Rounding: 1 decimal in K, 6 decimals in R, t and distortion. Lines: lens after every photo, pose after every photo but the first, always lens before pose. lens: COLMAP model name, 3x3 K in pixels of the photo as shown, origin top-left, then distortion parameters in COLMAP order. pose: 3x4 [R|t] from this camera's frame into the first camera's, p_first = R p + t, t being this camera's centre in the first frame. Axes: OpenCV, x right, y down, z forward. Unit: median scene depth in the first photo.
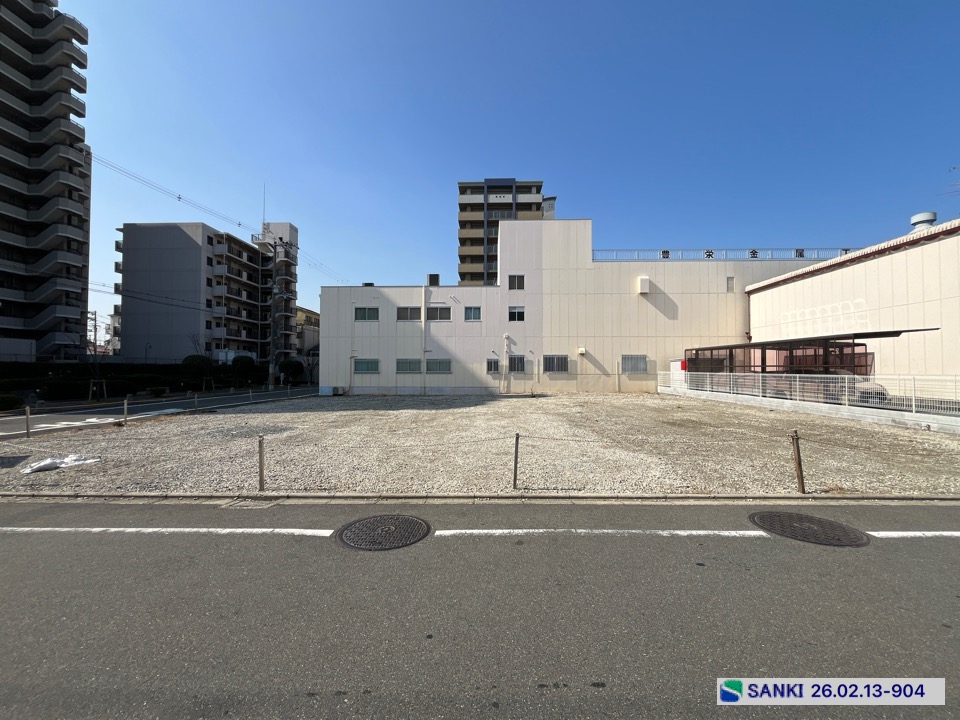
lens RADIAL K [[389.3, 0, 477.2], [0, 389.3, 360.9], [0, 0, 1]] dist [-0.003237, 0.000130]
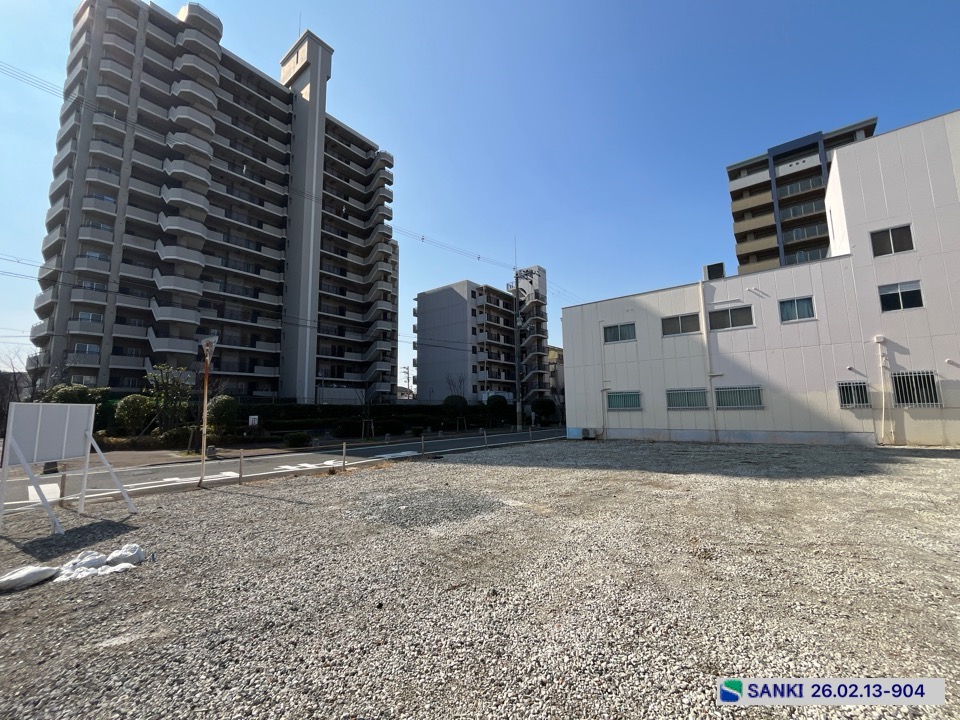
lens RADIAL K [[389.3, 0, 476.1], [0, 389.3, 360.5], [0, 0, 1]] dist [-0.003237, 0.000130]
pose [[0.802012, -0.089070, -0.590629, -0.061384], [0.028752, 0.993430, -0.110772, 0.010852], [0.596615, 0.071858, 0.799304, 0.221145]]
